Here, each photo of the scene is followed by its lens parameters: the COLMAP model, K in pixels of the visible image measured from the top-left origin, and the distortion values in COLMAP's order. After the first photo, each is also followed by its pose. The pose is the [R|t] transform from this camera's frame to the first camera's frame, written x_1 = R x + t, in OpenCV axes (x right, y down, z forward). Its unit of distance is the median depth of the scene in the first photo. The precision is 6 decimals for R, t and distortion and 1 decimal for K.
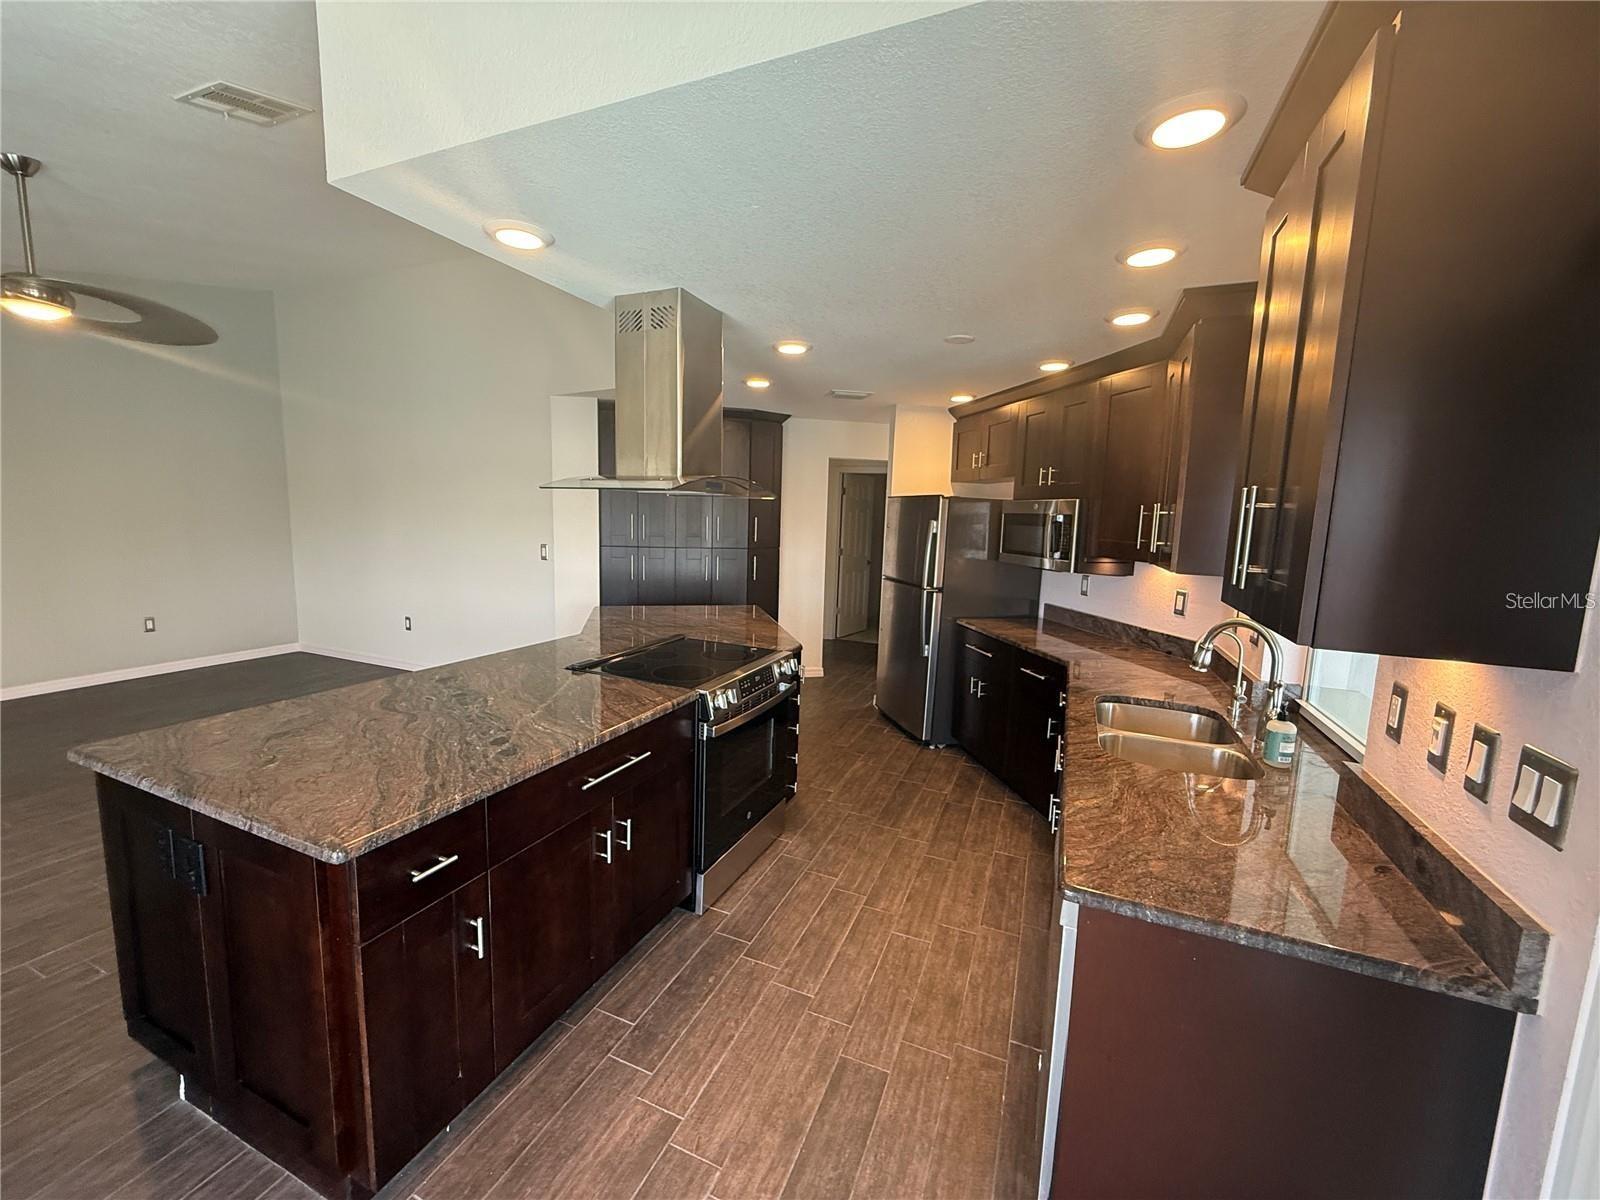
lens RADIAL K [[635.5, 0, 798.1], [0, 635.5, 596.4], [0, 0, 1]] dist [0.000353, -0.000255]
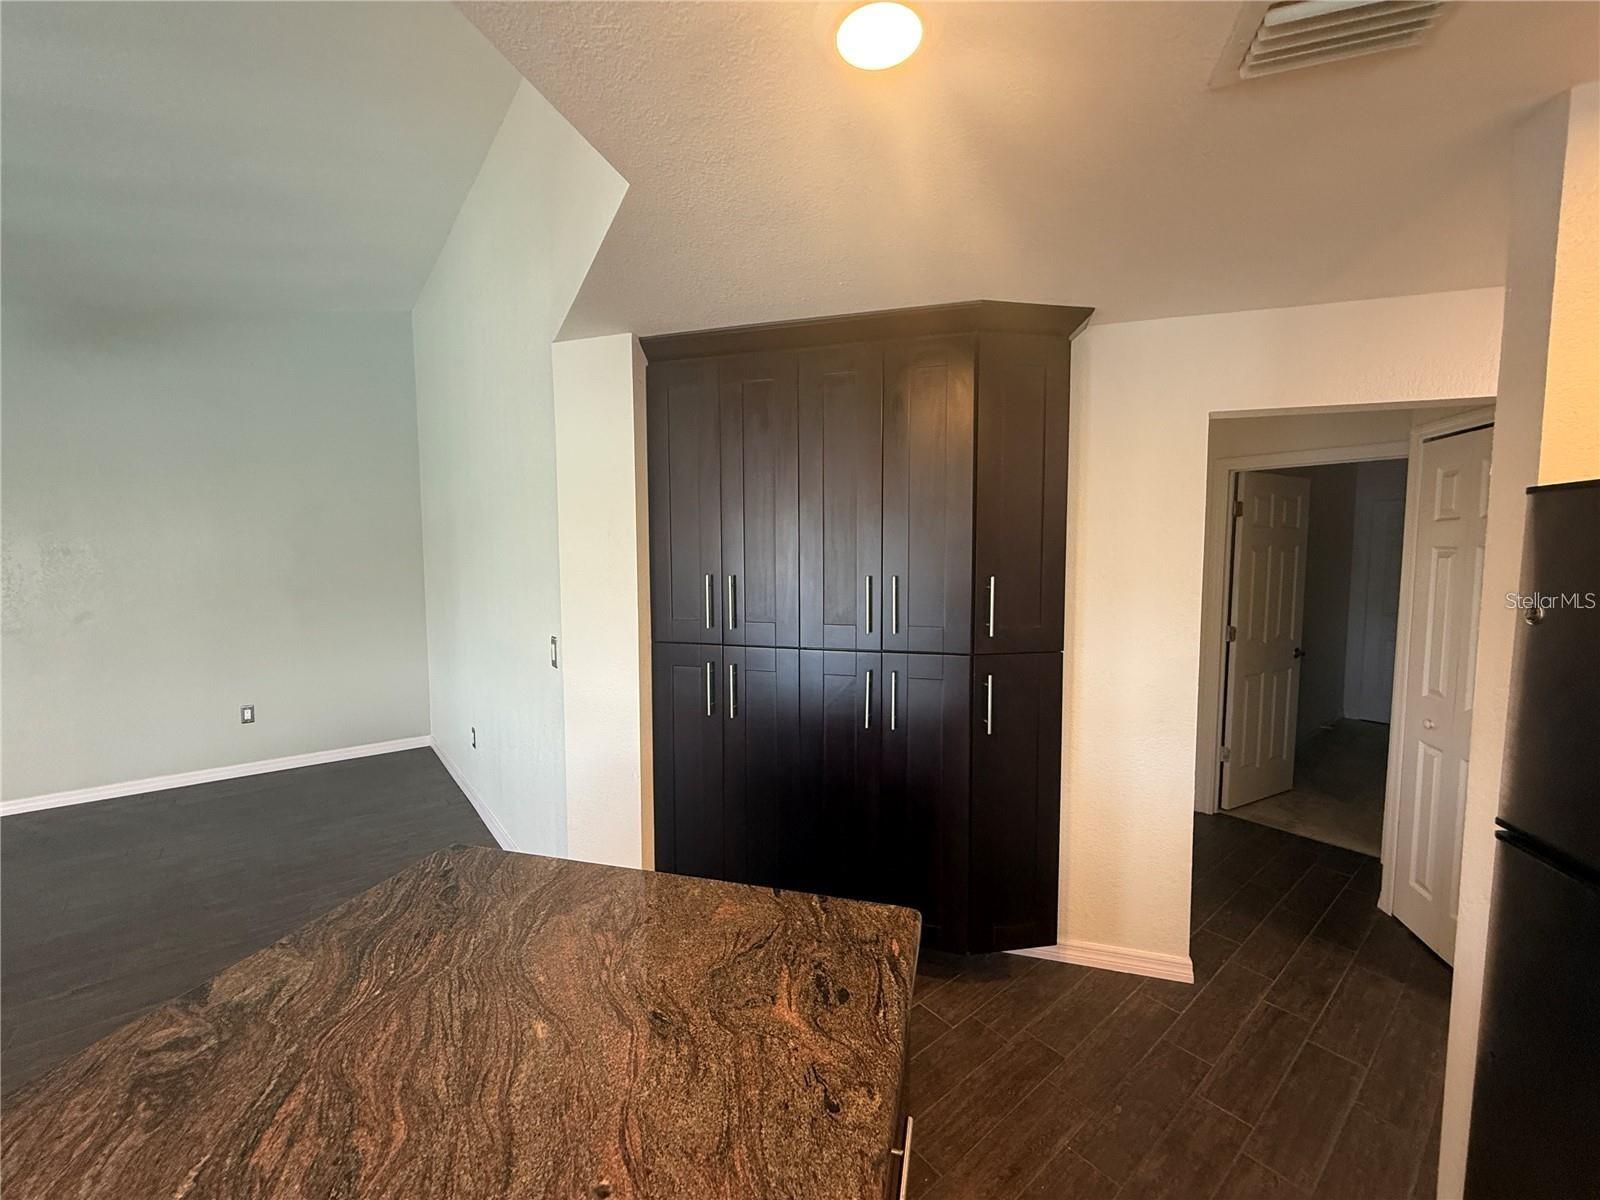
lens RADIAL K [[635.5, 0, 800.4], [0, 635.5, 599.8], [0, 0, 1]] dist [0.000353, -0.000255]
pose [[0.874149, 0.004350, -0.485638, 0.021343], [-0.034258, 0.998021, -0.052725, -0.083833], [0.484448, 0.062726, 0.872569, 0.590143]]
